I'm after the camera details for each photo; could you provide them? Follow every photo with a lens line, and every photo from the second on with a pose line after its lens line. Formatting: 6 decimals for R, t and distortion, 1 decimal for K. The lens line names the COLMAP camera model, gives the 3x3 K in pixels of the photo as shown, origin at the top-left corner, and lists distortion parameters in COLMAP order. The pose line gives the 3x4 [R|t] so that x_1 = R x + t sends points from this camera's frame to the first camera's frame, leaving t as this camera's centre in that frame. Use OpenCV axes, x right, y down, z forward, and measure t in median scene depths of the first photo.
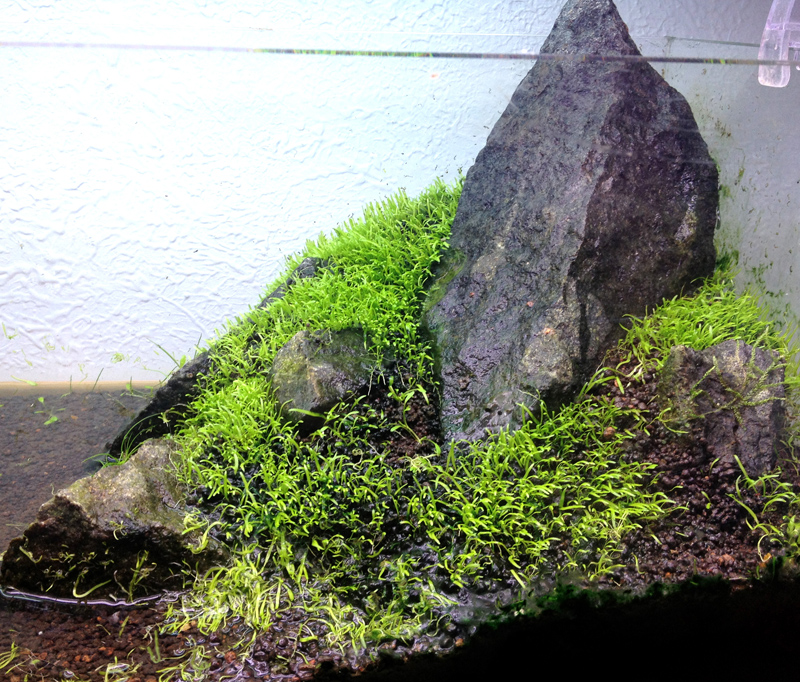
lens RADIAL K [[880.0, 0, 401.9], [0, 880.0, 368.2], [0, 0, 1]] dist [0.115830, -0.182695]
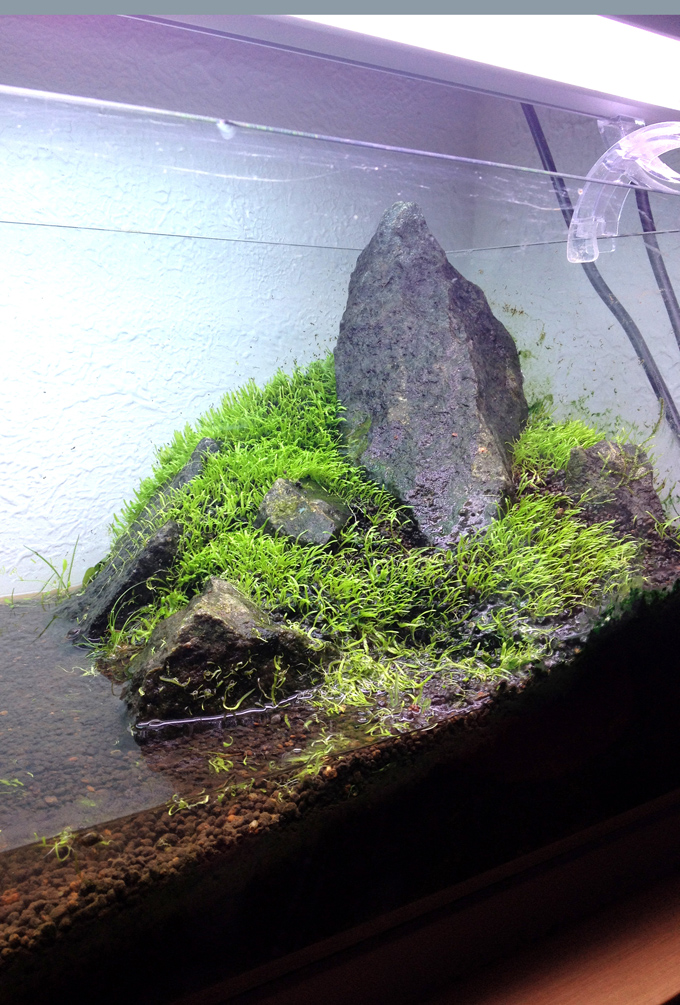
lens RADIAL K [[925.8, 0, 339.7], [0, 925.8, 525.8], [0, 0, 1]] dist [0.102802, -0.000546]
pose [[0.868725, -0.119437, 0.480678, -0.655113], [0.198068, 0.973285, -0.116129, 0.175979], [-0.453966, 0.196091, 0.869174, -0.017934]]
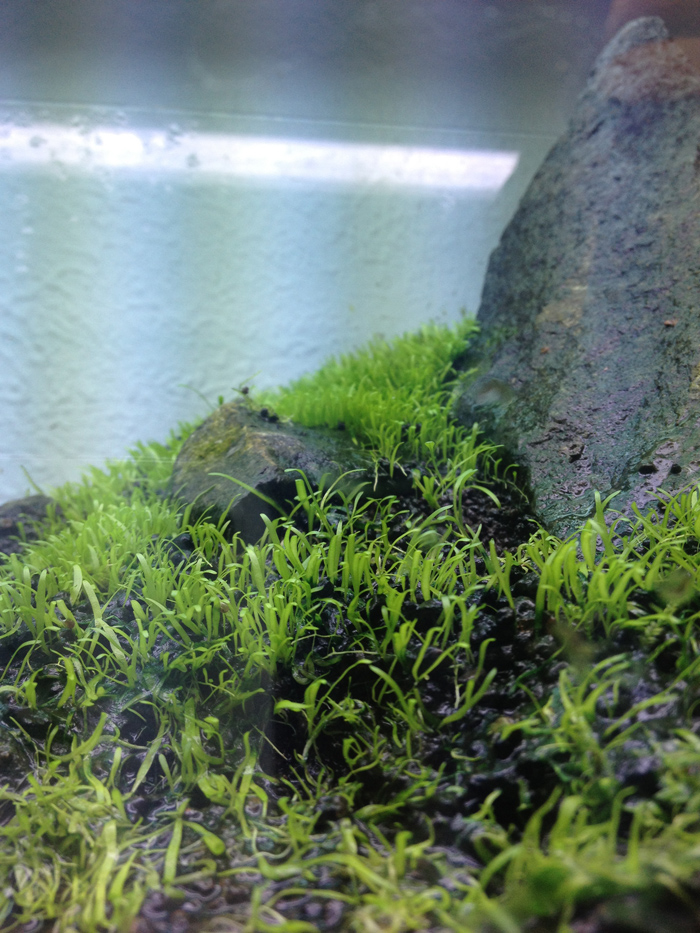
lens RADIAL K [[931.3, 0, 352.6], [0, 931.3, 451.1], [0, 0, 1]] dist [0.169516, -0.469415]
pose [[0.998241, -0.032826, 0.049360, -0.077579], [0.051136, 0.898050, -0.436910, 0.243799], [-0.029986, 0.438666, 0.898150, 0.561454]]
